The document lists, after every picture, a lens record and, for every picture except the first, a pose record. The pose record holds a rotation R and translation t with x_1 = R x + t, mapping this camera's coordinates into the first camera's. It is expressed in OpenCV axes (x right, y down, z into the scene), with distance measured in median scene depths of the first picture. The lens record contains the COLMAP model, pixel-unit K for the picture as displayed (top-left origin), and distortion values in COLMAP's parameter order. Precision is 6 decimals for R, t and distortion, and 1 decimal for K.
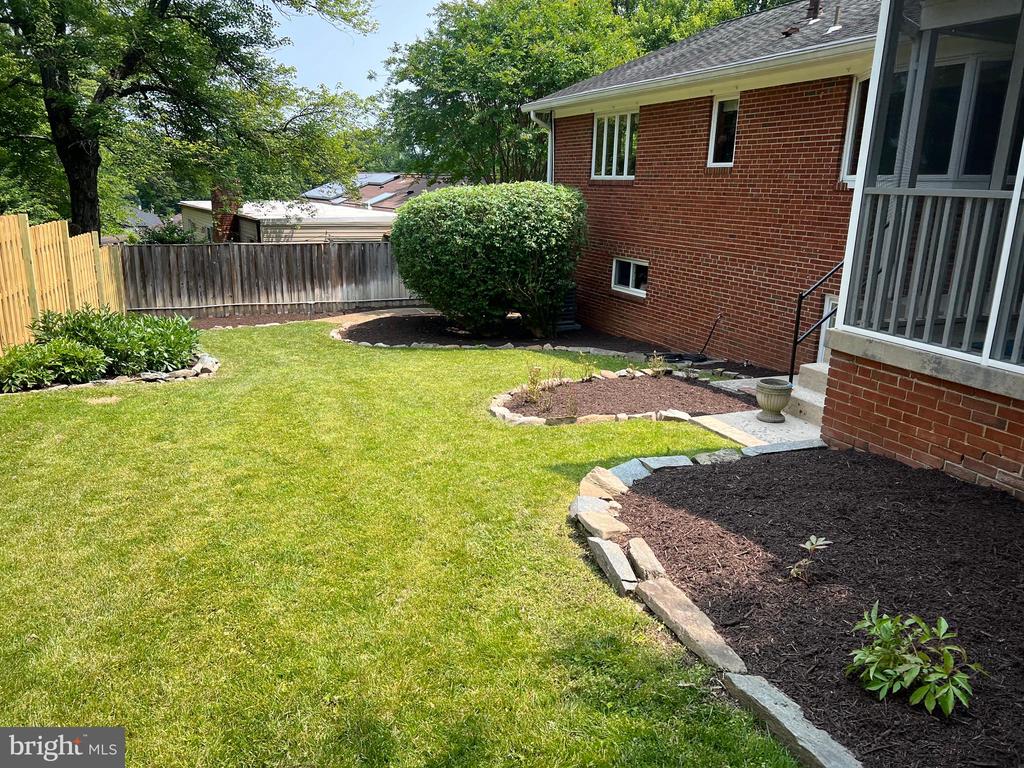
lens RADIAL K [[773.2, 0, 512.0], [0, 773.2, 384.0], [0, 0, 1]] dist [0.078107, -0.099054]
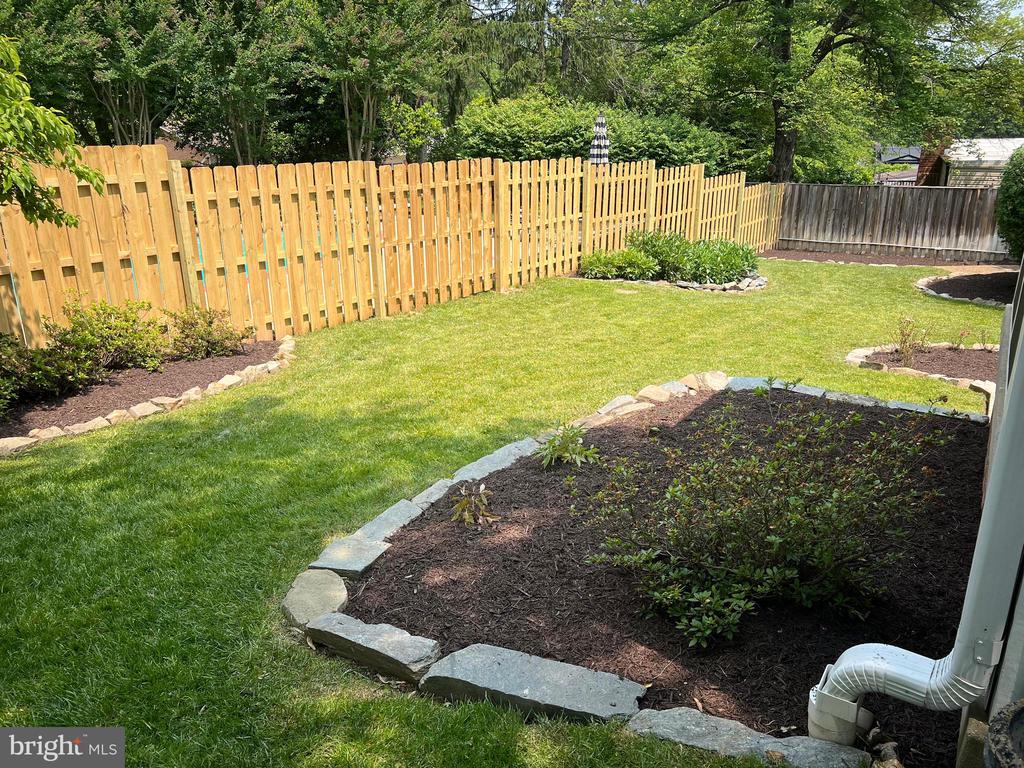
lens RADIAL K [[760.5, 0, 502.8], [0, 760.5, 390.2], [0, 0, 1]] dist [0.075061, -0.103608]
pose [[0.565150, 0.250918, -0.785904, 0.343950], [-0.179137, 0.967220, 0.179988, -0.011072], [0.805304, 0.039064, 0.591573, -0.025392]]
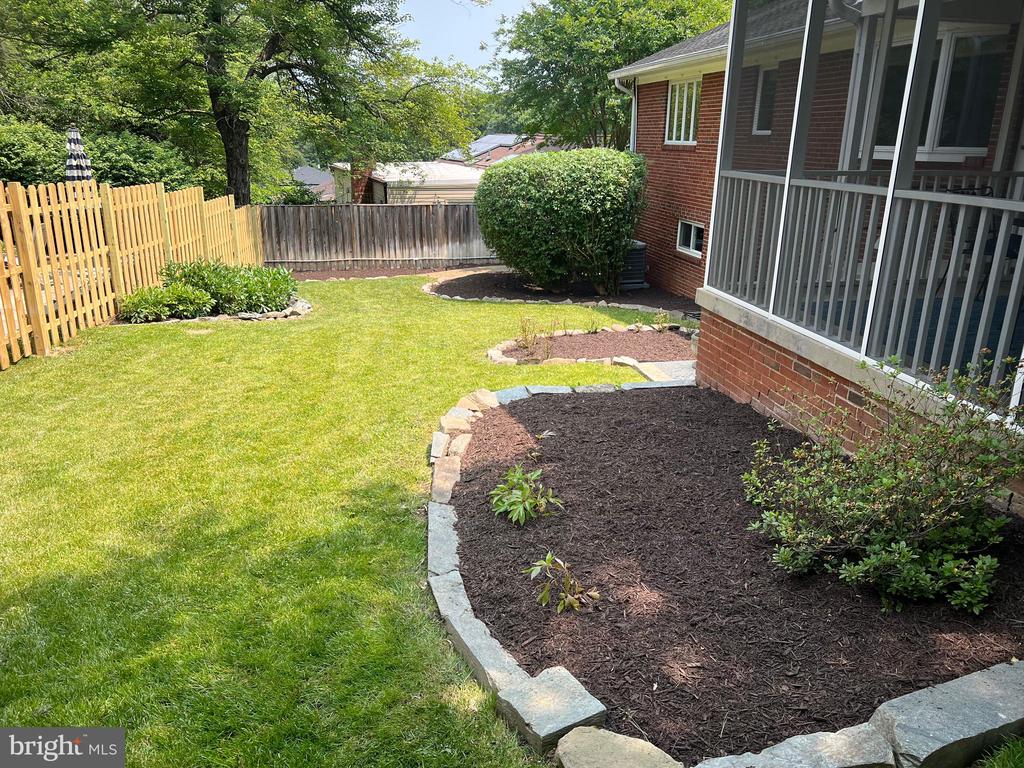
lens RADIAL K [[779.9, 0, 512.9], [0, 779.9, 379.4], [0, 0, 1]] dist [0.067785, -0.103763]
pose [[0.978358, 0.049485, -0.200914, 0.155728], [-0.040309, 0.997960, 0.049513, 0.009073], [0.202954, -0.040343, 0.978357, -0.100913]]
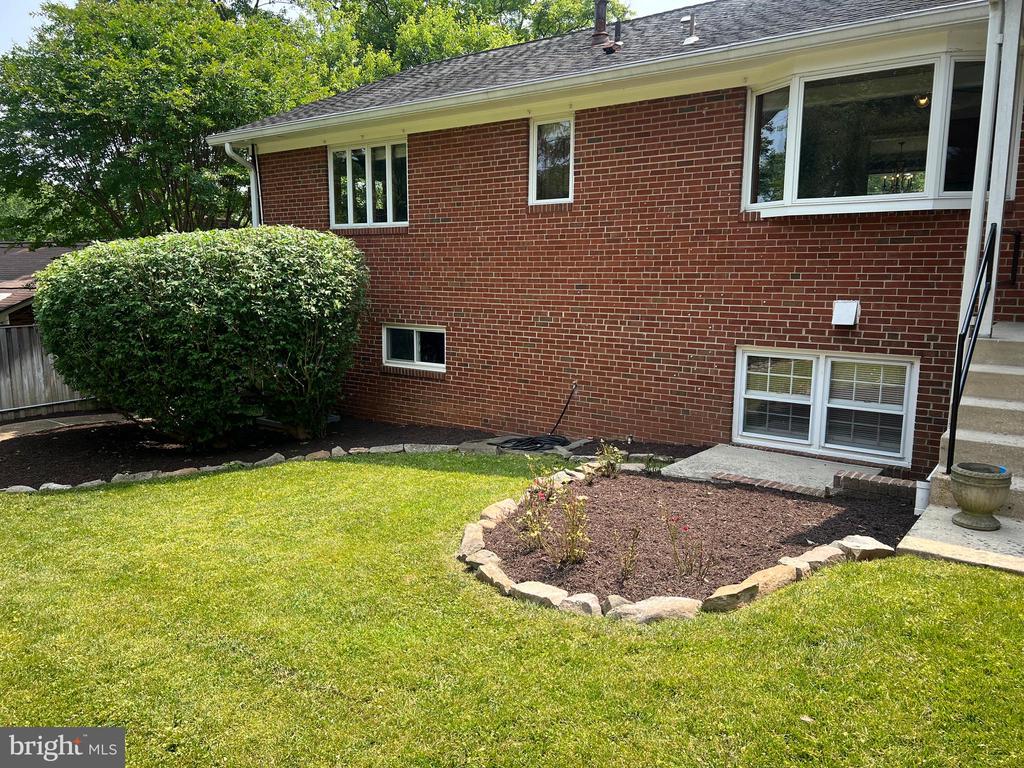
lens RADIAL K [[760.5, 0, 502.8], [0, 760.5, 390.2], [0, 0, 1]] dist [0.075061, -0.103608]
pose [[0.865353, -0.096672, 0.491751, -0.170295], [0.141177, 0.988505, -0.054106, -0.046646], [-0.480868, 0.116245, 0.869053, 0.327258]]
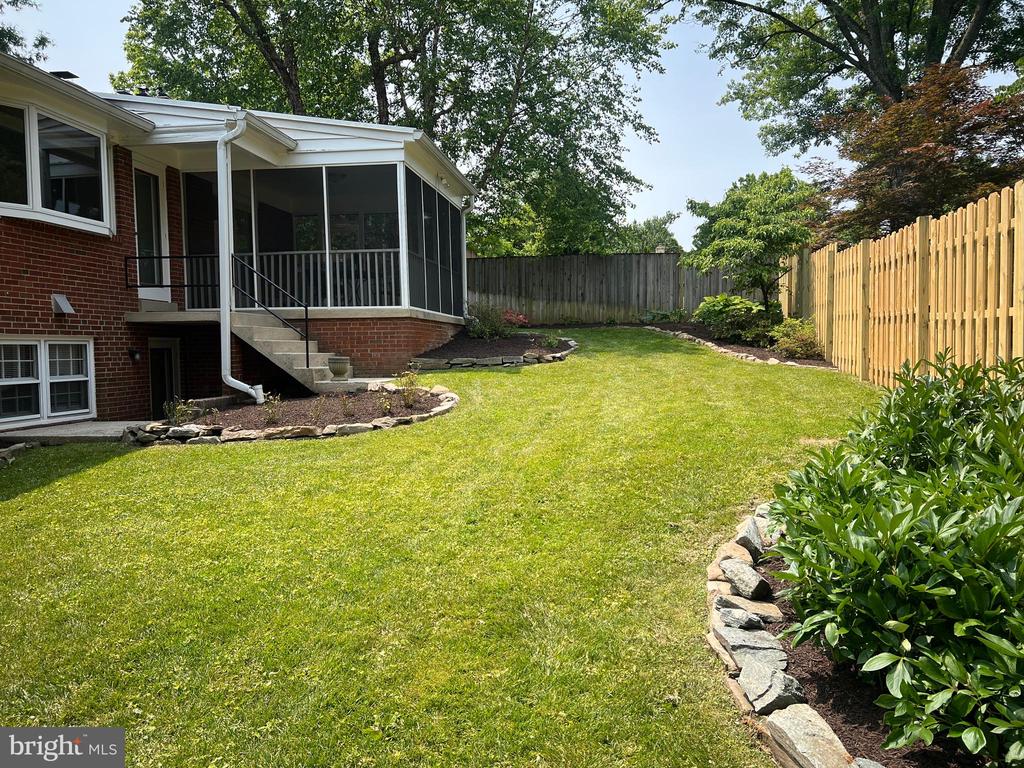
lens RADIAL K [[771.4, 0, 513.1], [0, 771.4, 382.2], [0, 0, 1]] dist [0.089244, -0.092650]
pose [[-0.865428, -0.034970, 0.499812, -0.406104], [0.118093, 0.955219, 0.271313, -0.179772], [-0.486918, 0.293826, -0.822543, 1.122638]]
